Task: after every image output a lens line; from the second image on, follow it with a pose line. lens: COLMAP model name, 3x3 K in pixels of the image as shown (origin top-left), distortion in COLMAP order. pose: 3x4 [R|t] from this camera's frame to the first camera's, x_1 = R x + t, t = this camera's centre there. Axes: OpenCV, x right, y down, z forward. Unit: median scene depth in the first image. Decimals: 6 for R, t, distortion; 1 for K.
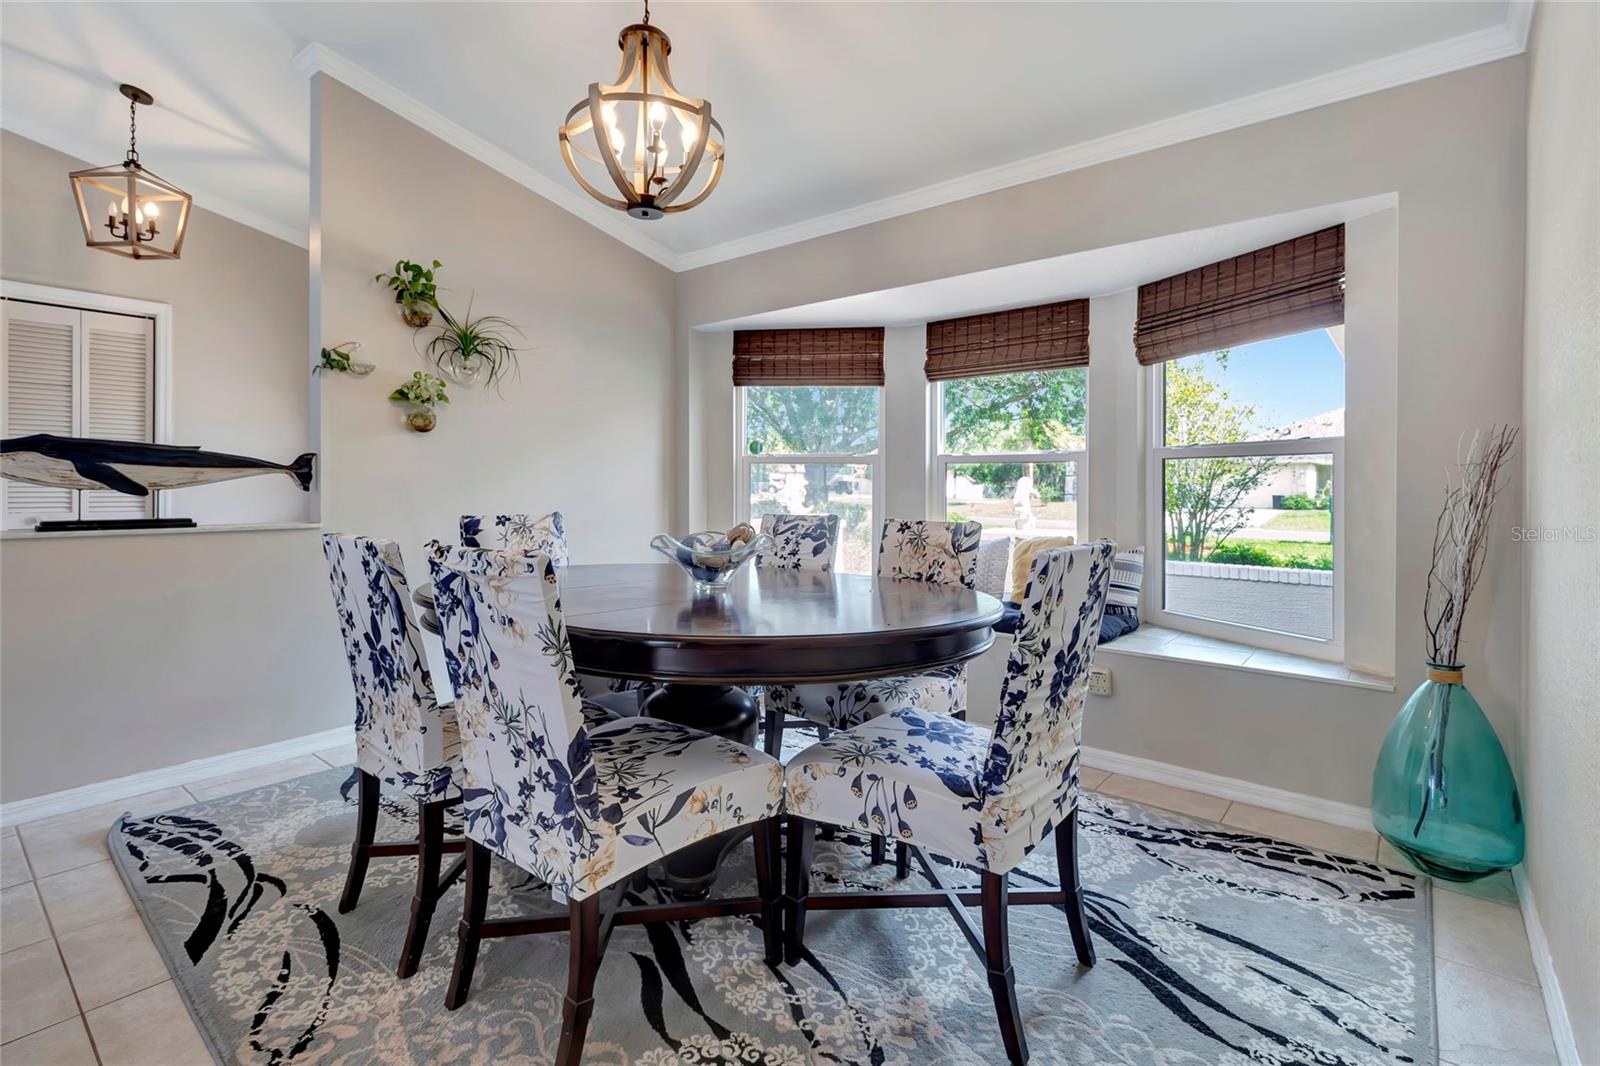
lens RADIAL K [[741.2, 0, 810.7], [0, 741.2, 488.6], [0, 0, 1]] dist [0.003896, 0.000951]
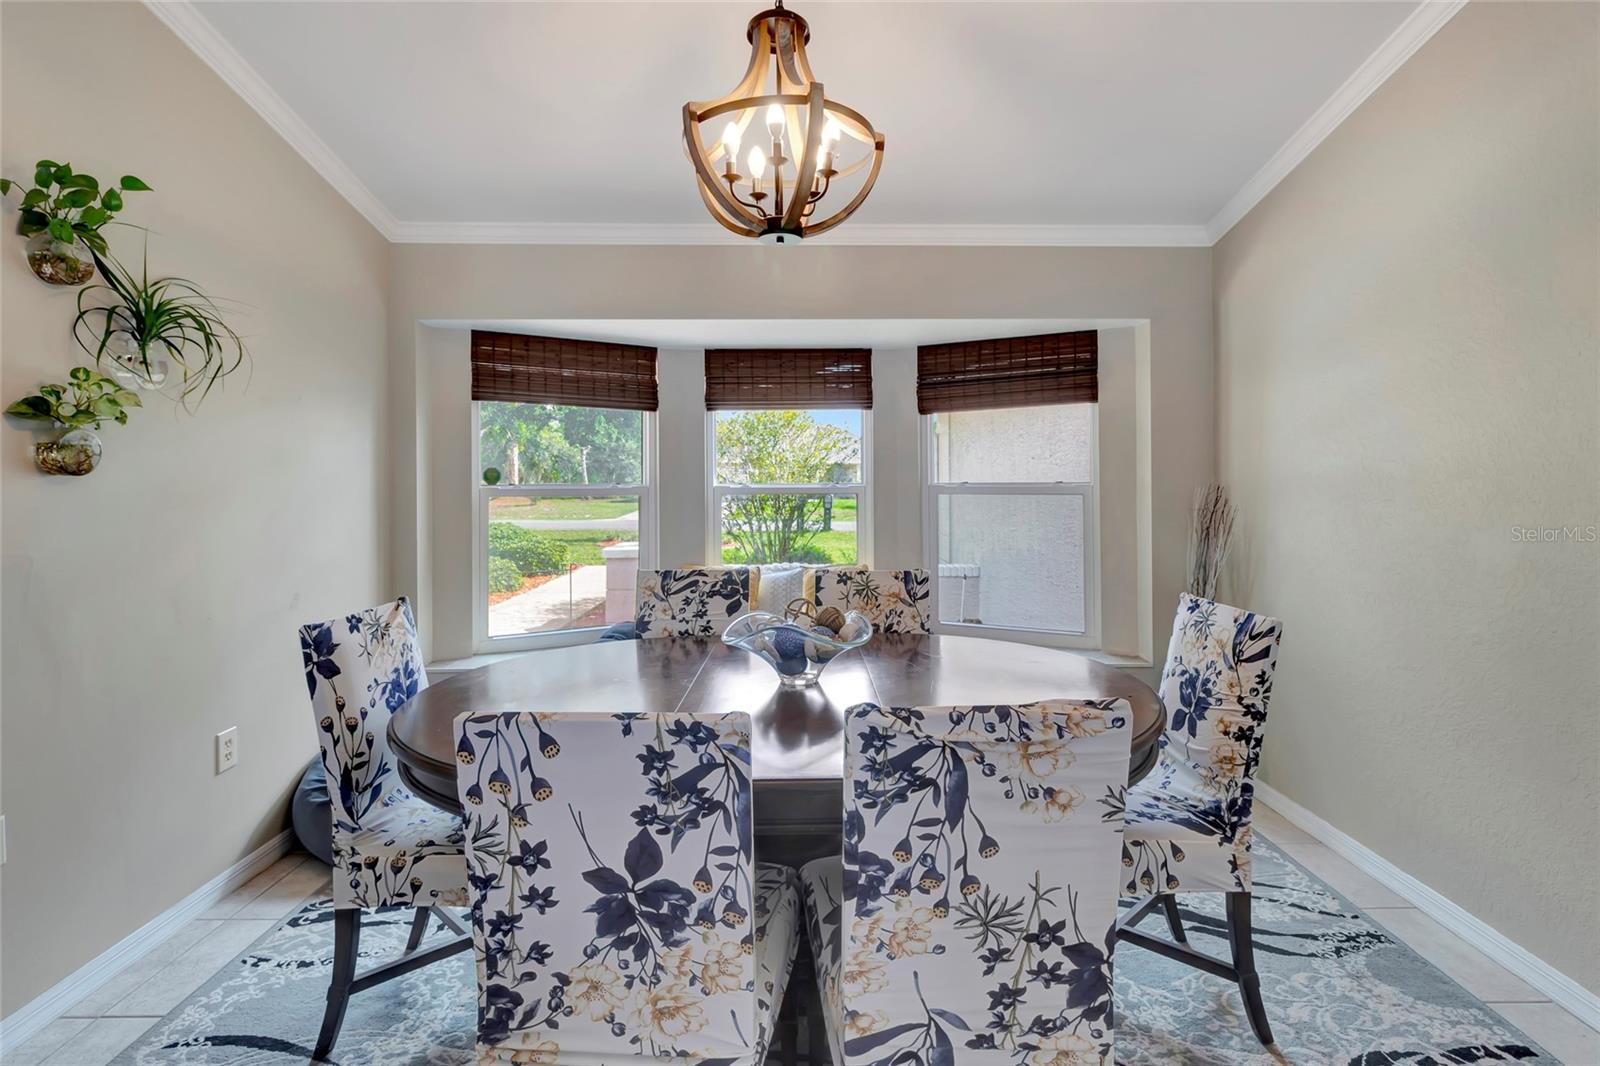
lens RADIAL K [[746.7, 0, 807.7], [0, 746.7, 474.3], [0, 0, 1]] dist [0.005884, 0.000268]
pose [[0.768751, -0.002912, 0.639541, -0.544710], [0.011270, 0.999896, -0.008995, -0.077674], [-0.639449, 0.014123, 0.768704, 0.262173]]
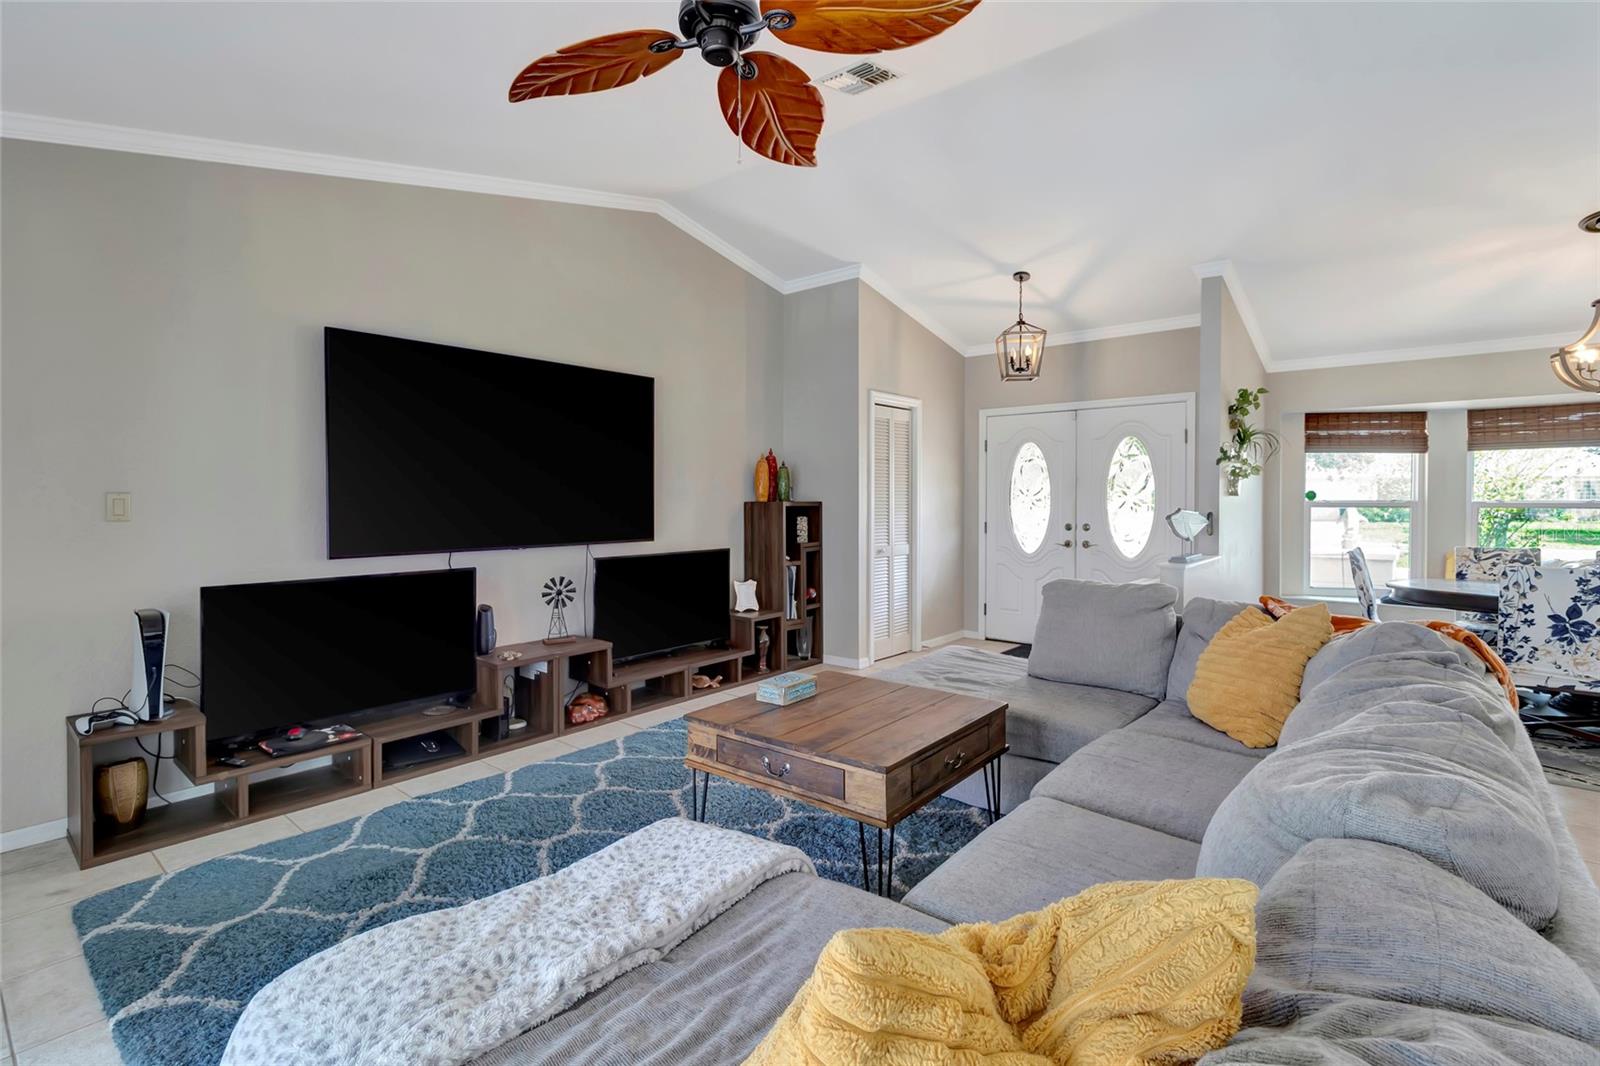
lens RADIAL K [[735.9, 0, 809.4], [0, 735.9, 509.7], [0, 0, 1]] dist [0.002446, 0.000323]
pose [[0.999935, -0.006625, -0.009289, -1.666575], [0.006727, 0.999916, 0.011050, -0.082790], [0.009215, -0.011112, 0.999896, -0.662889]]
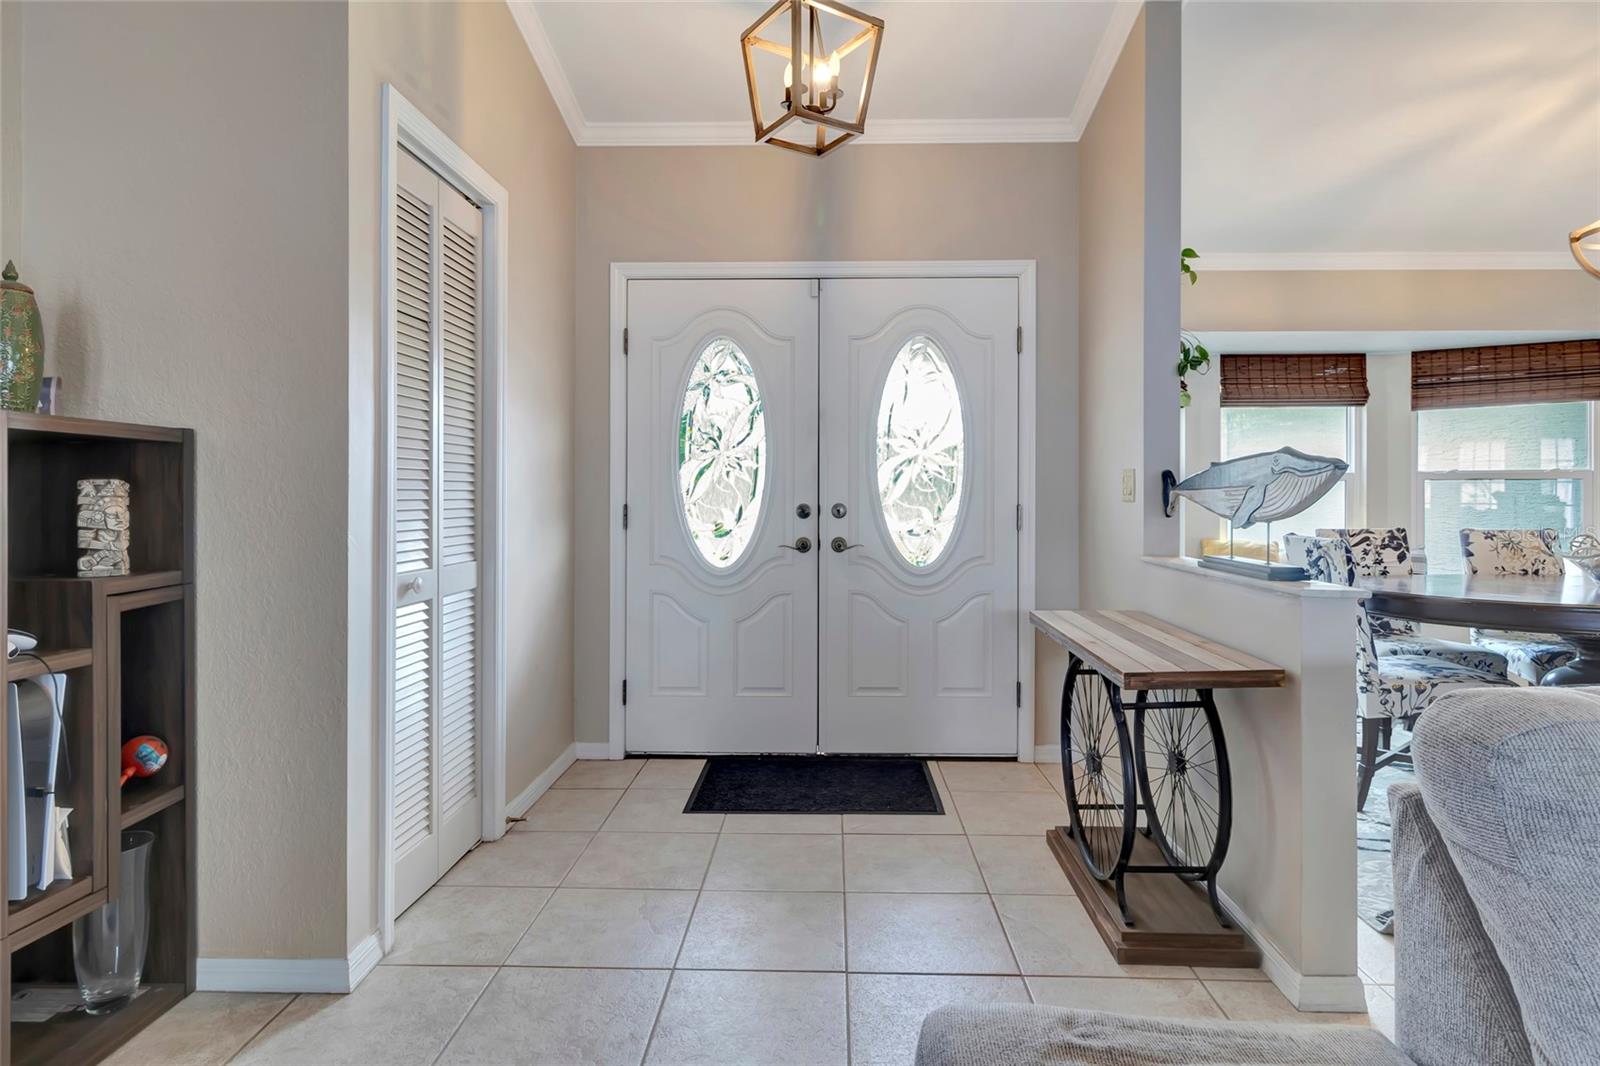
lens RADIAL K [[845.0, 0, 815.7], [0, 845.0, 489.7], [0, 0, 1]] dist [0.001713, 0.000501]
pose [[0.791164, -0.002537, 0.611599, -1.671115], [0.006454, 0.999970, -0.004202, -0.027458], [-0.611570, 0.007272, 0.791157, 0.553687]]
